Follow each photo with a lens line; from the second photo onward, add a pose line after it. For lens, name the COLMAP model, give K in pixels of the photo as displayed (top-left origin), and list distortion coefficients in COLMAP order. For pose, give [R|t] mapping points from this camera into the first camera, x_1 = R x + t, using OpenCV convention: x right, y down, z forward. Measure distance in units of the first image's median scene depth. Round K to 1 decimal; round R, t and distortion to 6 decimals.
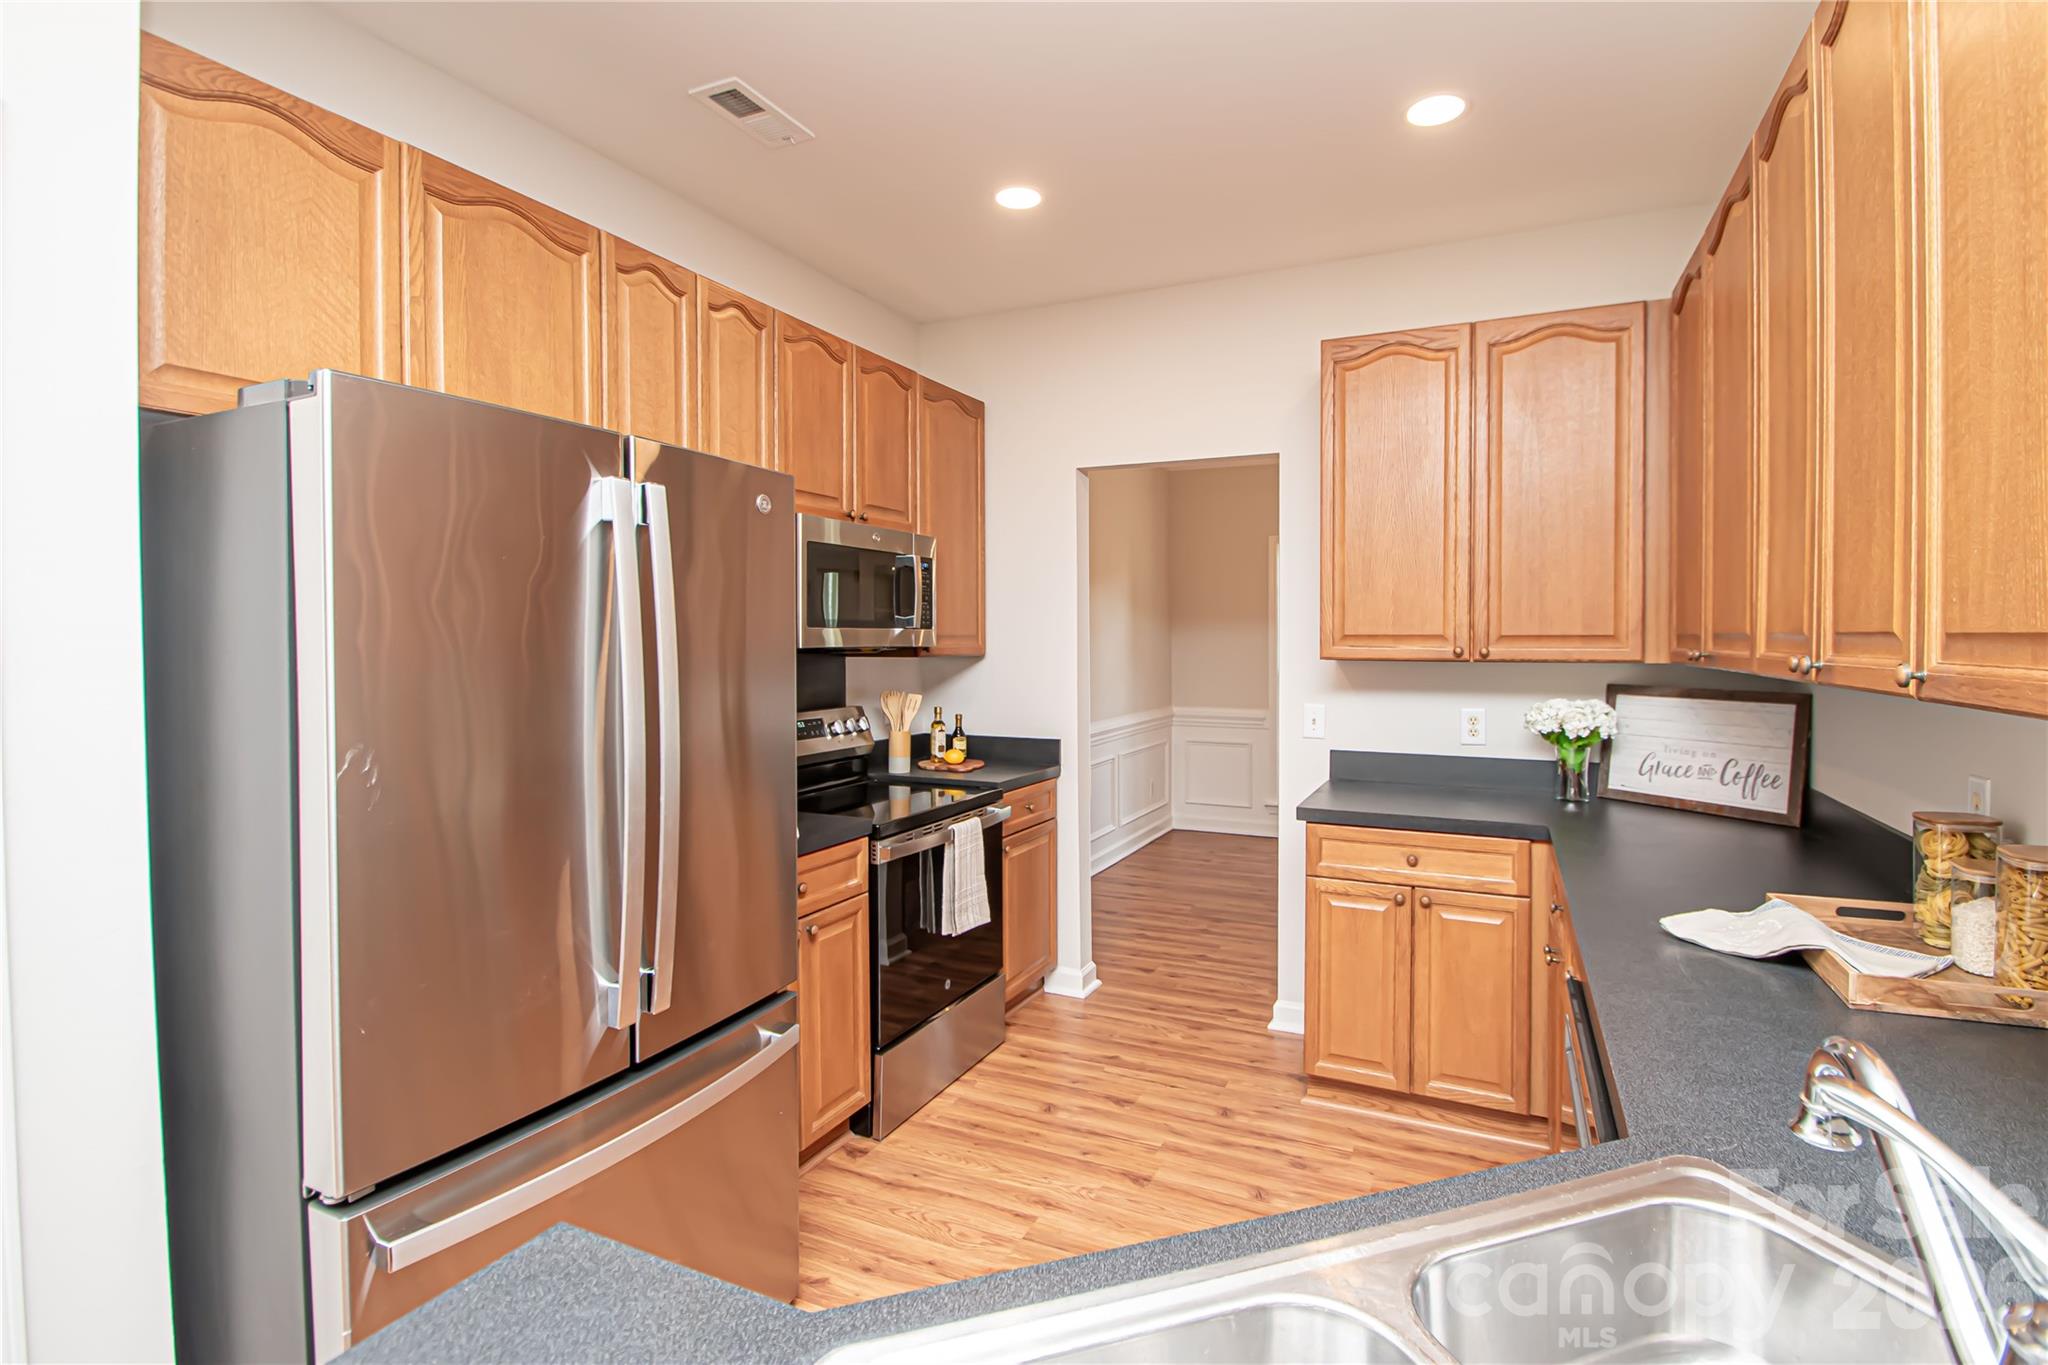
lens RADIAL K [[1023.4, 0, 1017.6], [0, 1023.4, 645.8], [0, 0, 1]] dist [-0.002197, -0.000346]
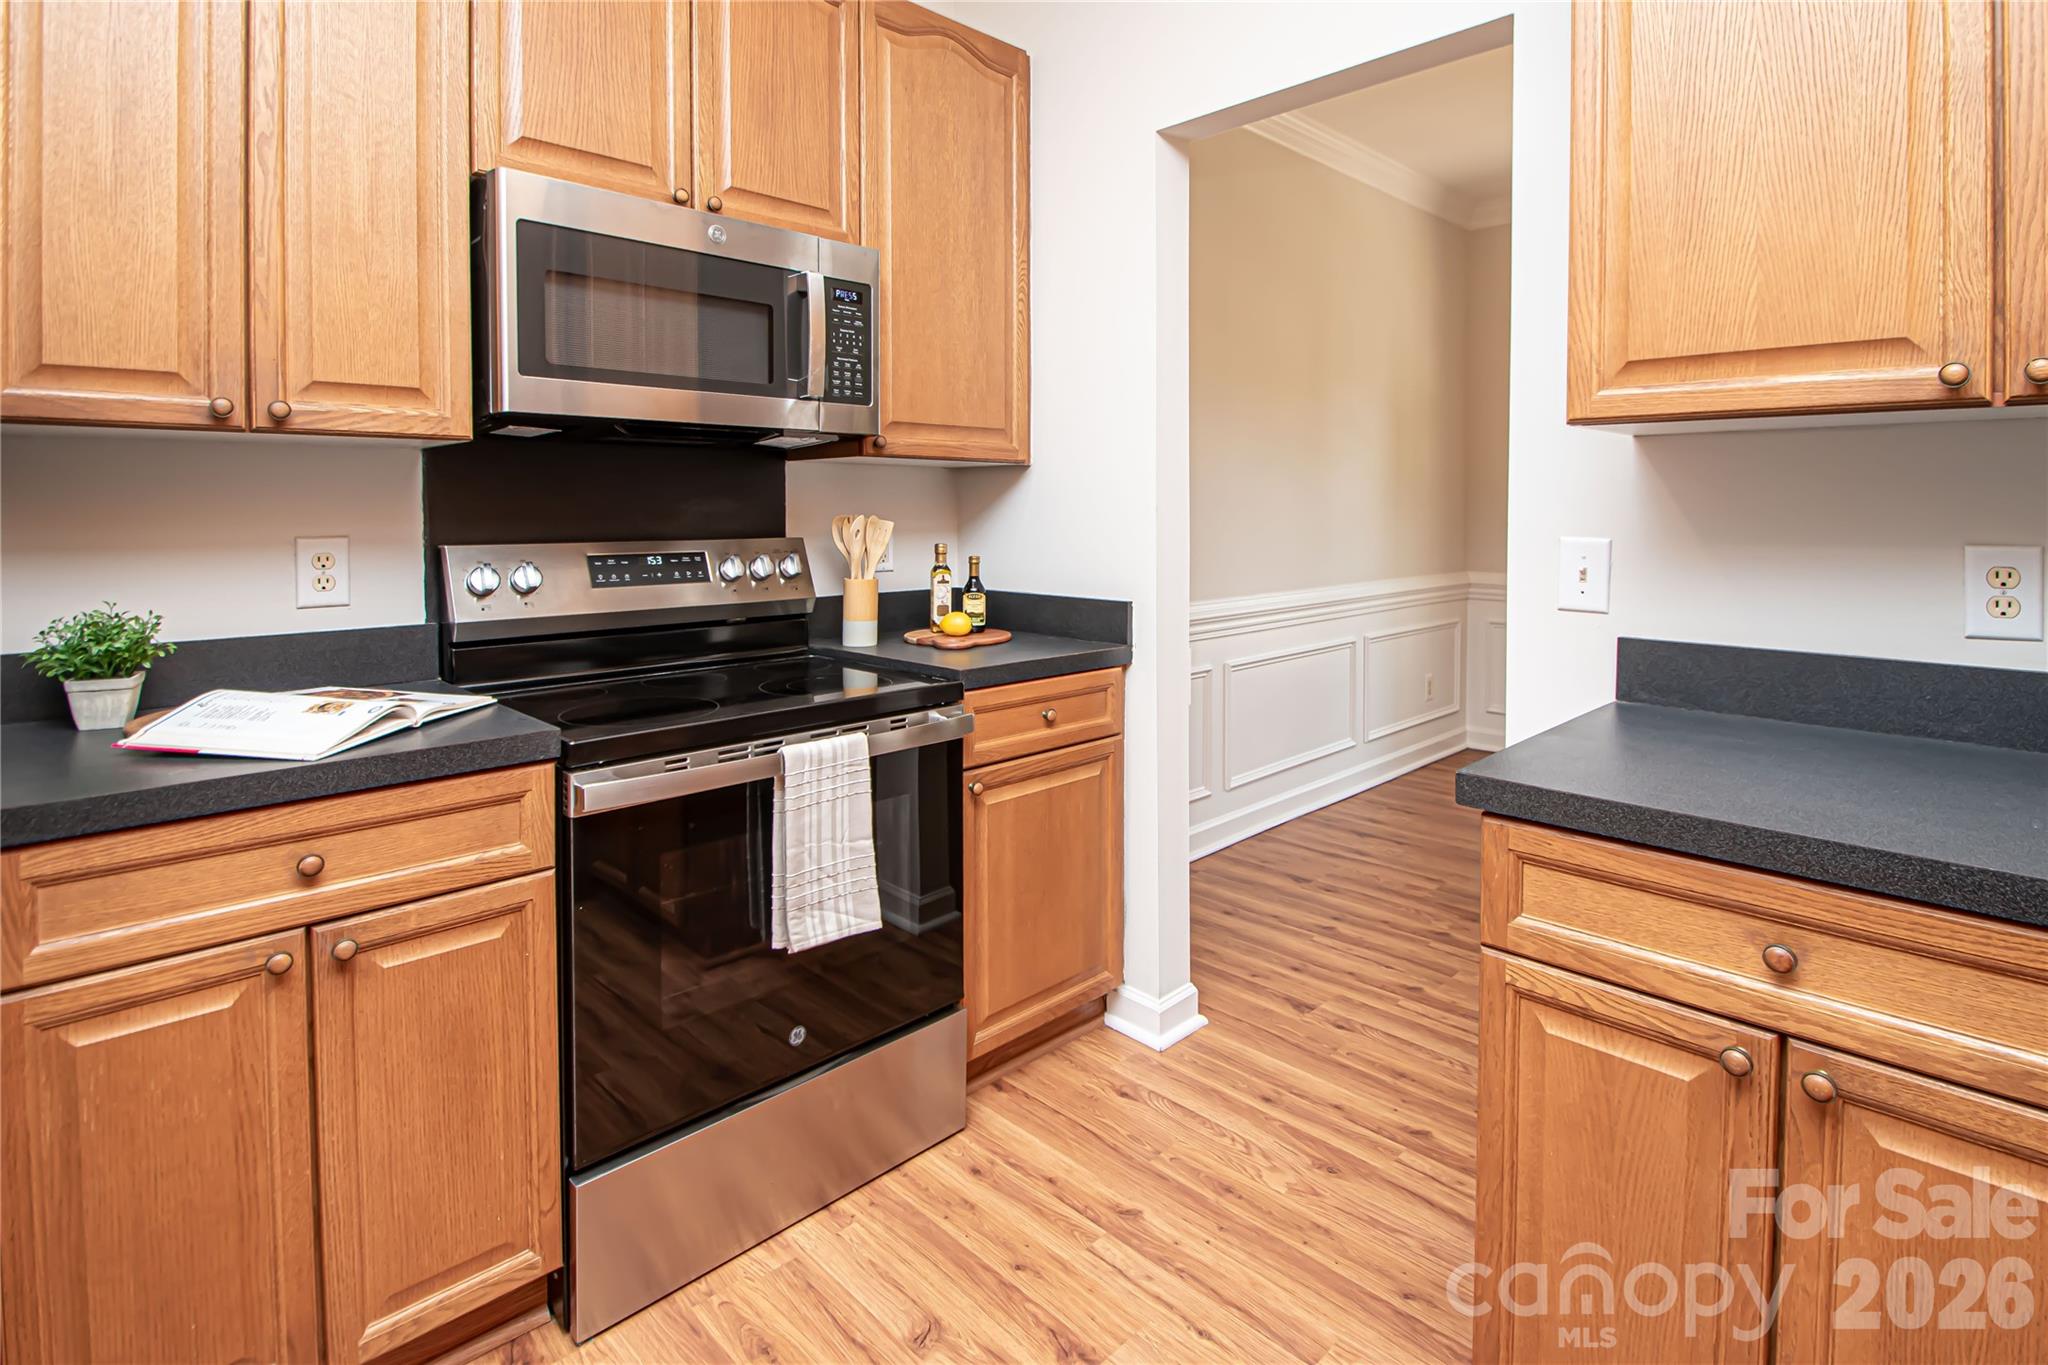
lens RADIAL K [[1054.2, 0, 1033.3], [0, 1054.2, 529.1], [0, 0, 1]] dist [-0.009303, -0.001268]
pose [[0.946007, 0.007136, -0.324068, 0.192784], [-0.004011, 0.999939, 0.010310, 0.046382], [0.324121, -0.008453, 0.945978, 0.432657]]
